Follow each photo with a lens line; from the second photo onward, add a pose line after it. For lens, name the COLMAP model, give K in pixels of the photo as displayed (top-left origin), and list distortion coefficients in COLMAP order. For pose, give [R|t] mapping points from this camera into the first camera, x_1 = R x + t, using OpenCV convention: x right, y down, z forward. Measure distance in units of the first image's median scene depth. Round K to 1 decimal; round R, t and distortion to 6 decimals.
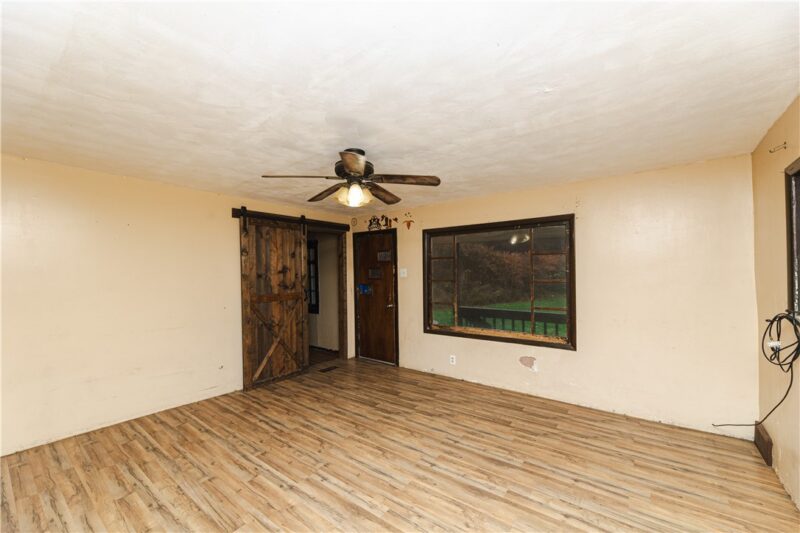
lens RADIAL K [[320.8, 0, 403.1], [0, 320.8, 268.0], [0, 0, 1]] dist [-0.003311, -0.000381]
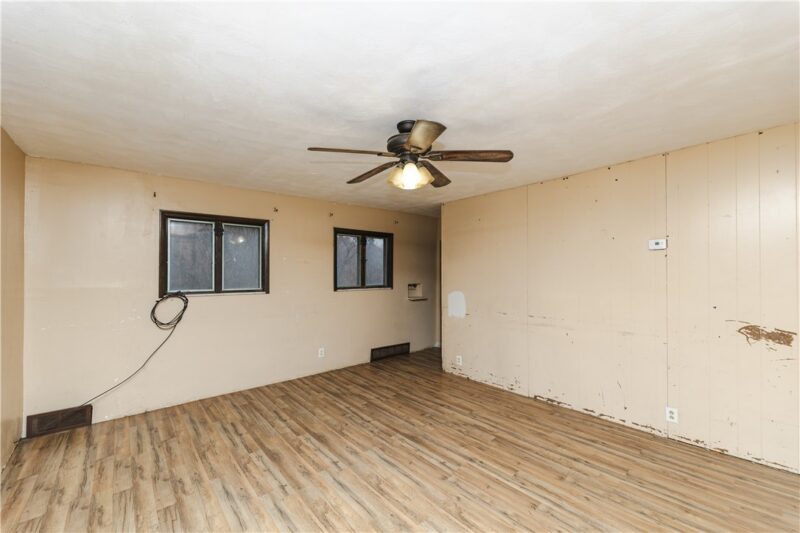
lens RADIAL K [[320.8, 0, 401.3], [0, 320.8, 269.8], [0, 0, 1]] dist [-0.003311, -0.000381]
pose [[-0.977559, 0.015625, 0.210080, -0.231337], [0.011168, 0.999687, -0.022381, 0.035203], [-0.210364, -0.019533, -0.977428, 1.392379]]
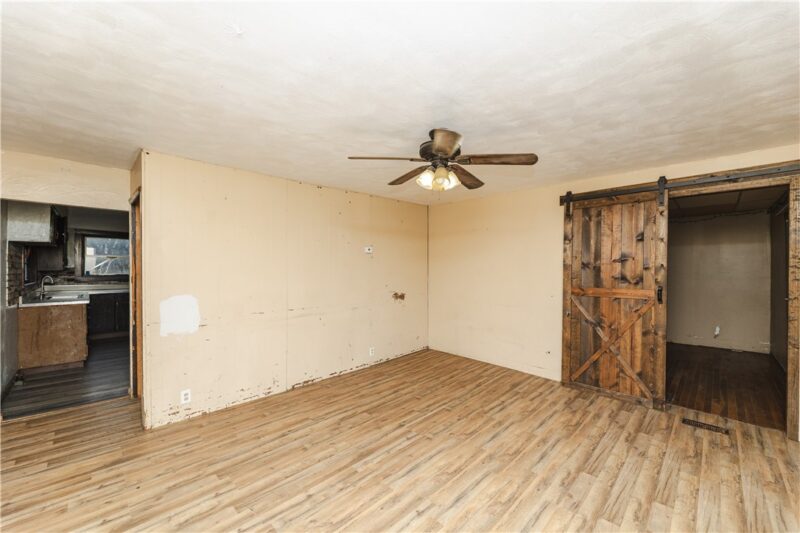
lens RADIAL K [[320.8, 0, 400.5], [0, 320.8, 267.5], [0, 0, 1]] dist [-0.003311, -0.000381]
pose [[-0.141097, 0.013935, -0.989898, 0.607660], [0.011826, 0.999853, 0.012389, 0.016876], [0.989925, -0.009958, -0.141241, 0.771642]]
